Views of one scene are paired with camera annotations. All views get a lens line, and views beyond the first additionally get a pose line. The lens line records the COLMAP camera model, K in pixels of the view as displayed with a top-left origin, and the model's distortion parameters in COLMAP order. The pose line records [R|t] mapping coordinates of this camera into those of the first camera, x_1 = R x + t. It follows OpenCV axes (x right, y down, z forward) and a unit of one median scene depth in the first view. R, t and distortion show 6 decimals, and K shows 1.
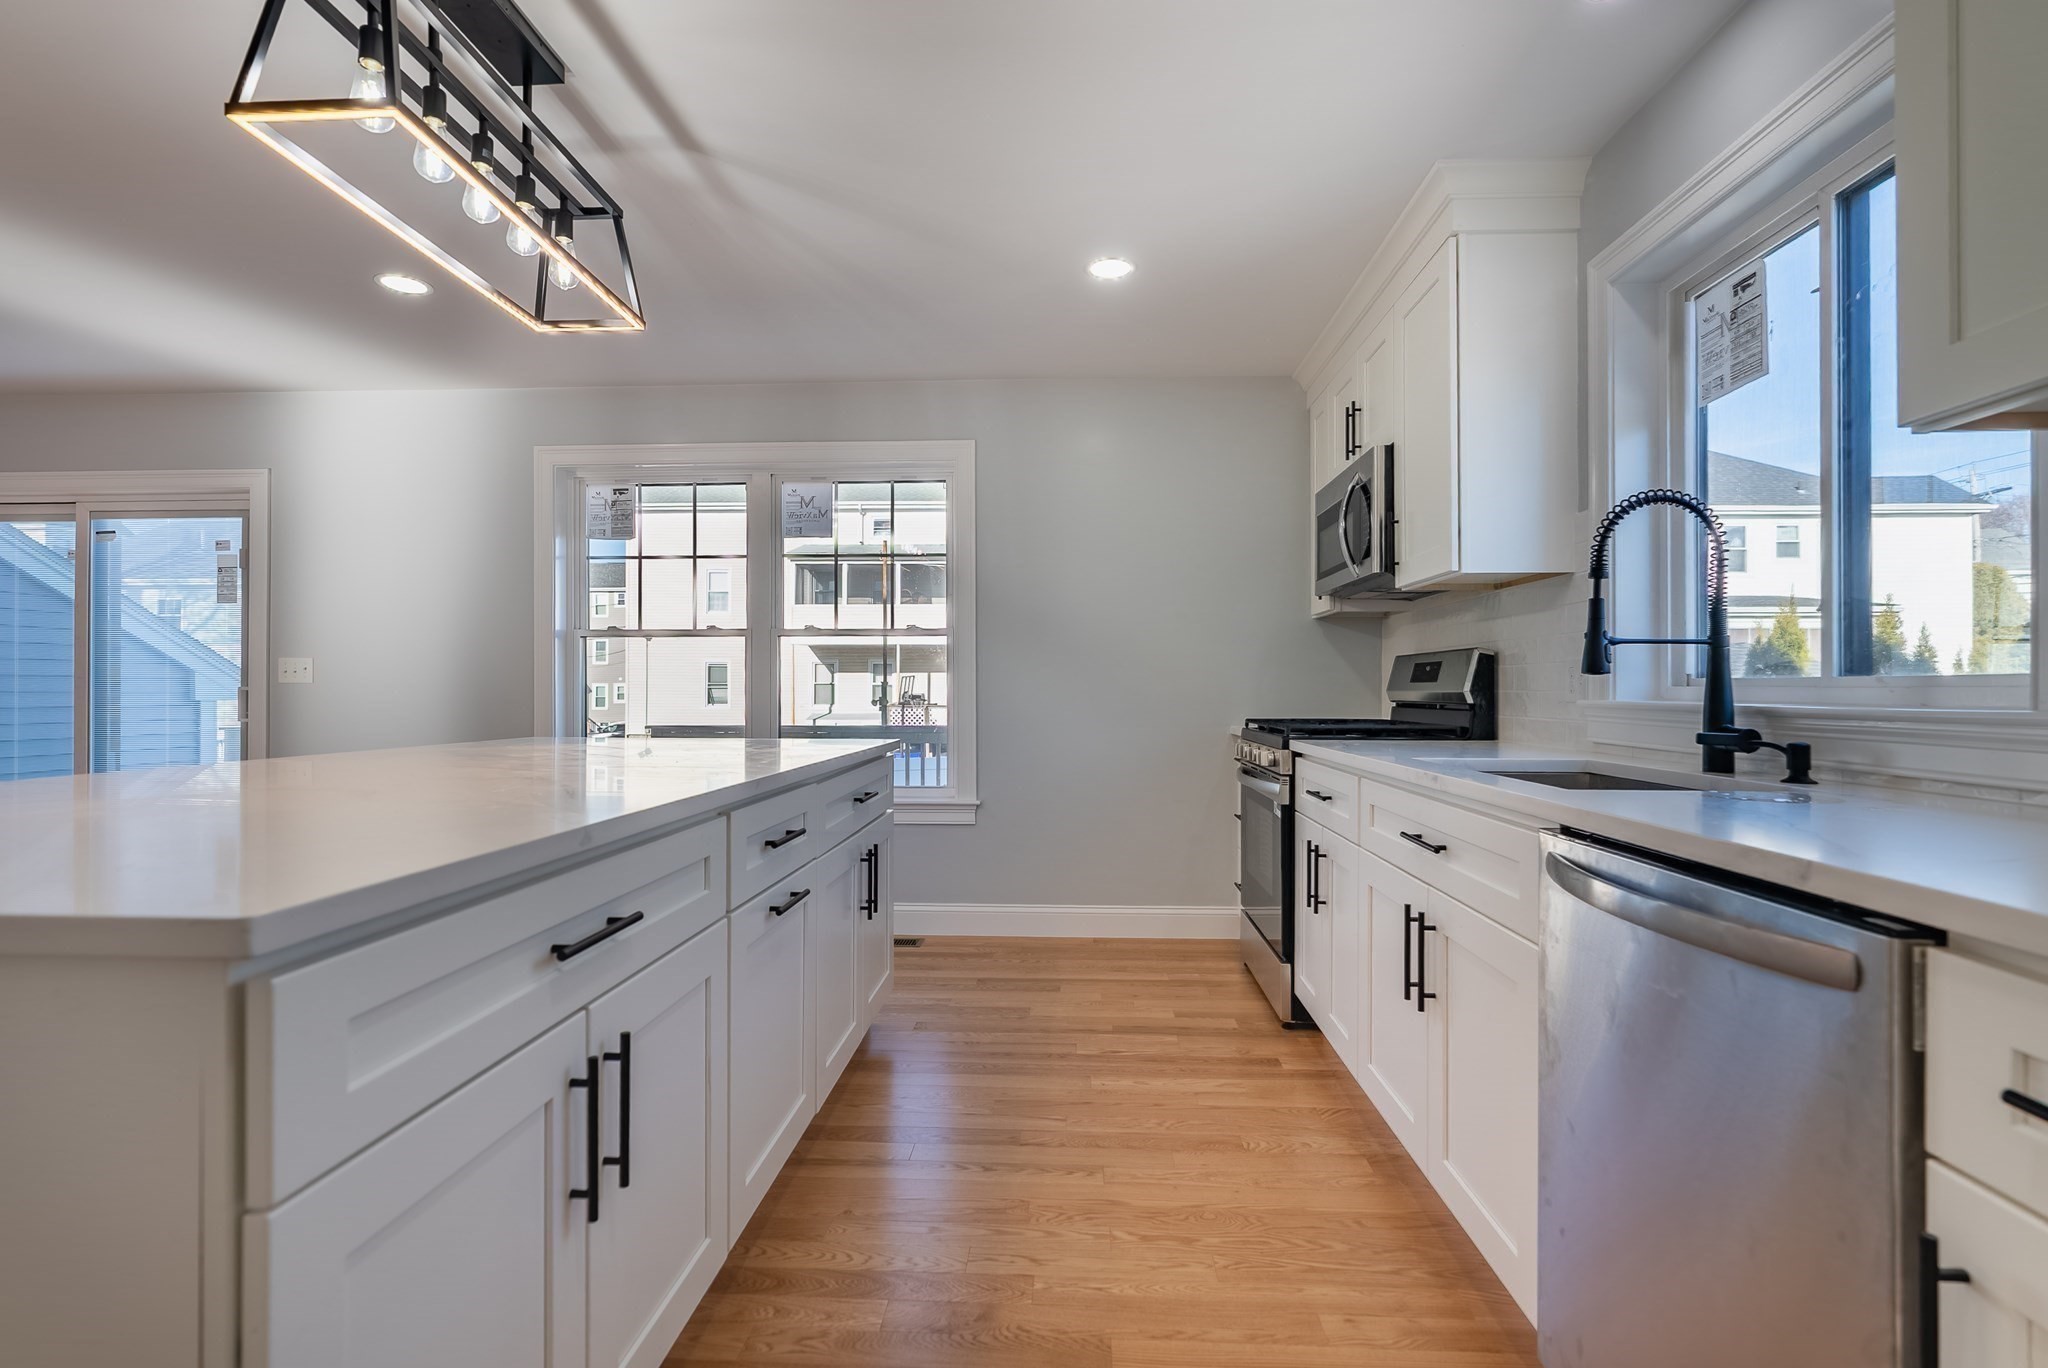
lens RADIAL K [[960.2, 0, 1020.1], [0, 960.2, 688.8], [0, 0, 1]] dist [-0.004509, 0.002990]
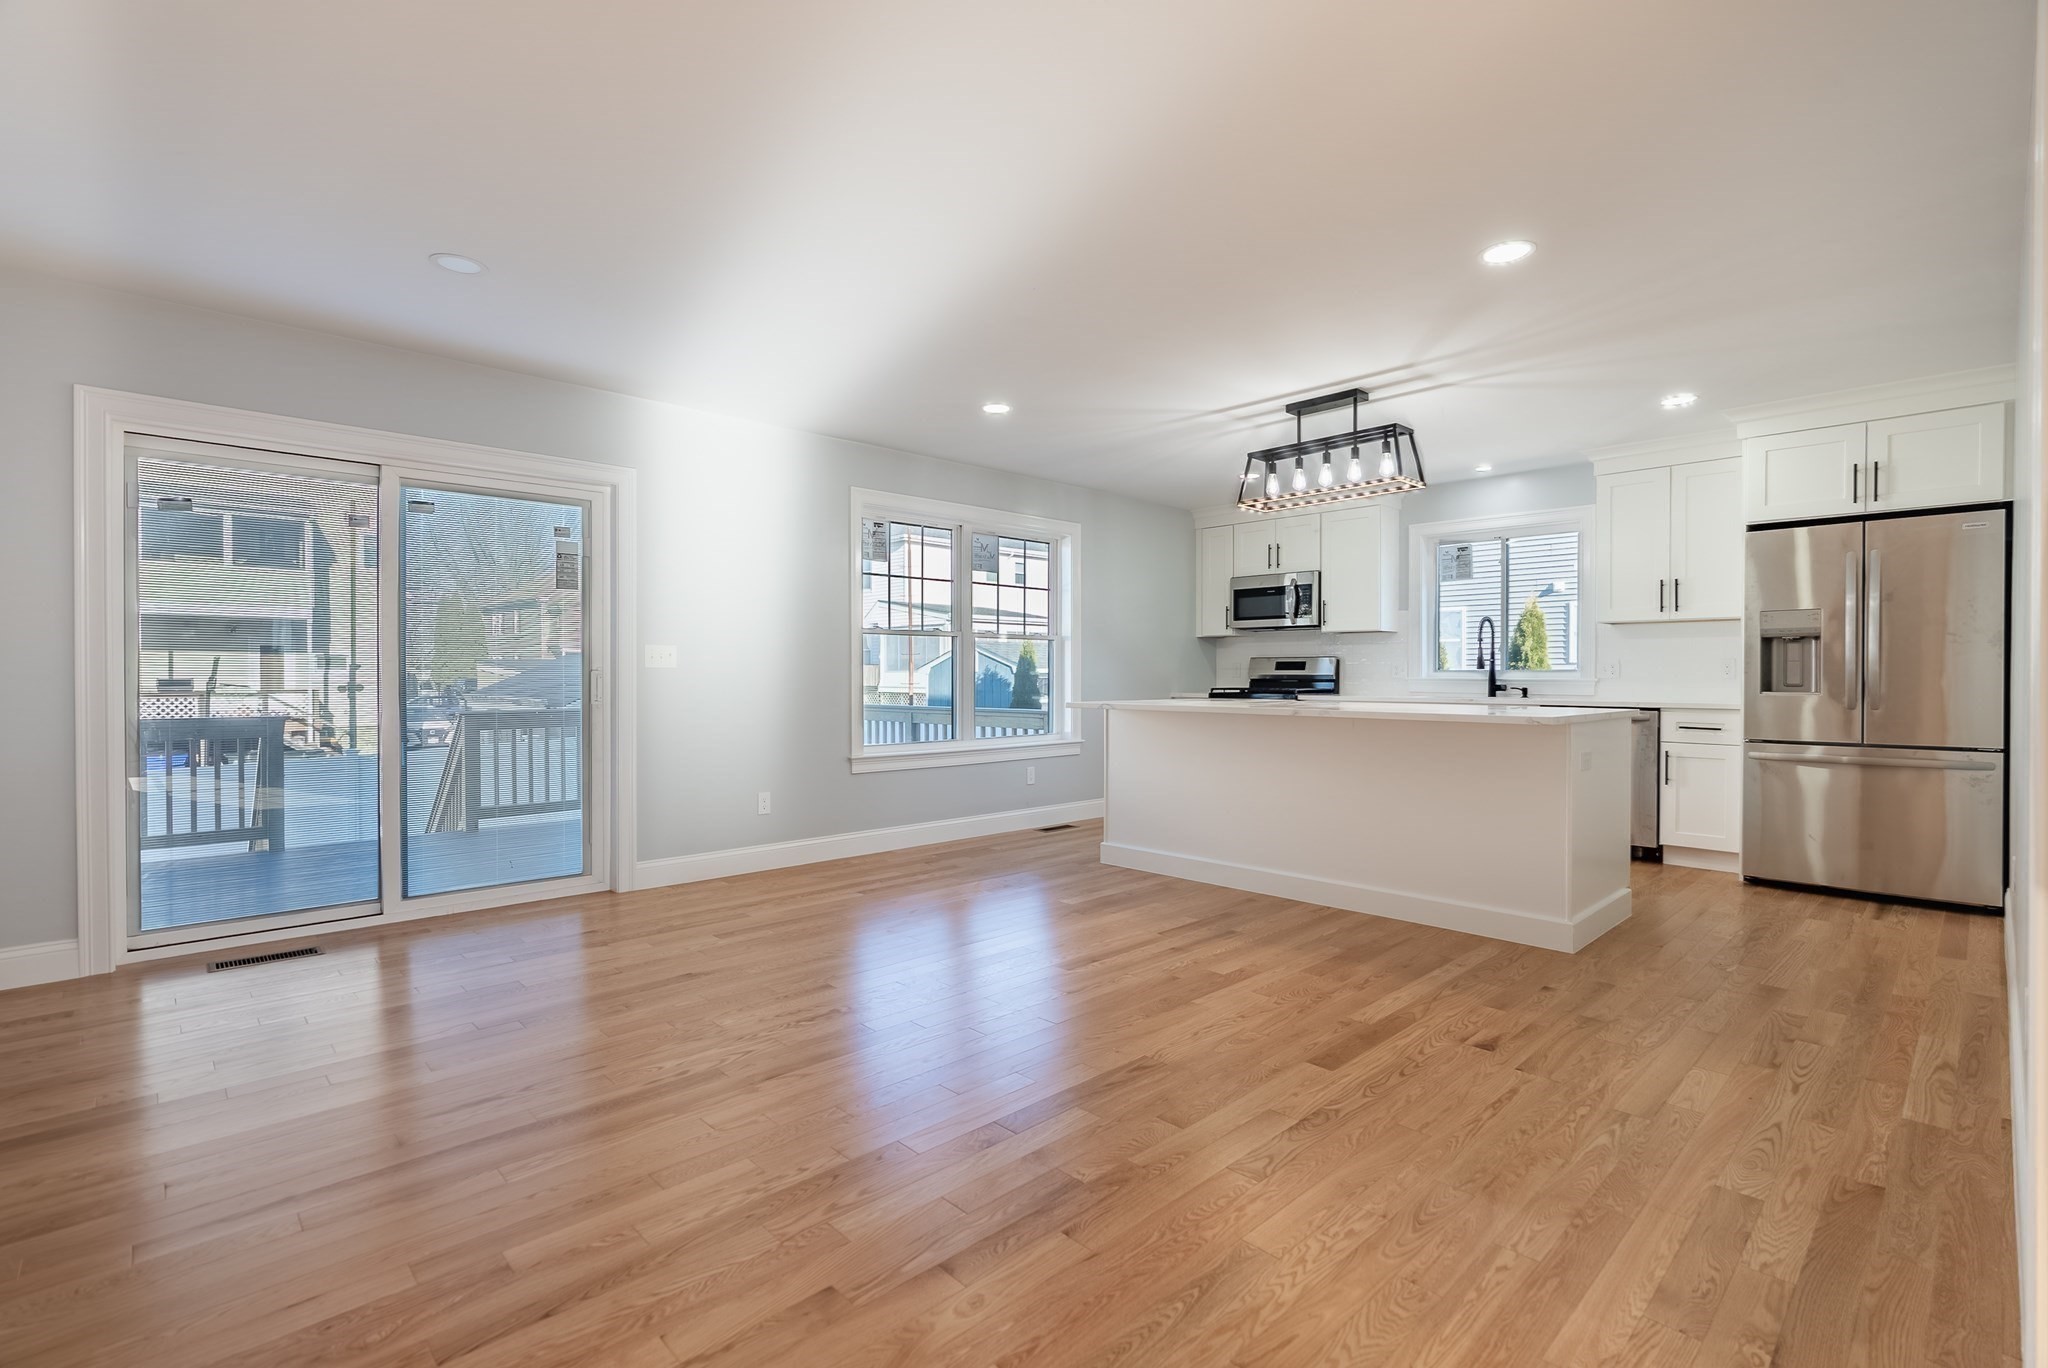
lens RADIAL K [[960.2, 0, 1030.6], [0, 960.2, 677.9], [0, 0, 1]] dist [-0.004509, 0.002990]
pose [[0.679729, -0.003136, 0.733457, -1.265846], [-0.001126, 0.999985, 0.005318, -0.000070], [-0.733463, -0.004440, 0.679715, -0.065256]]
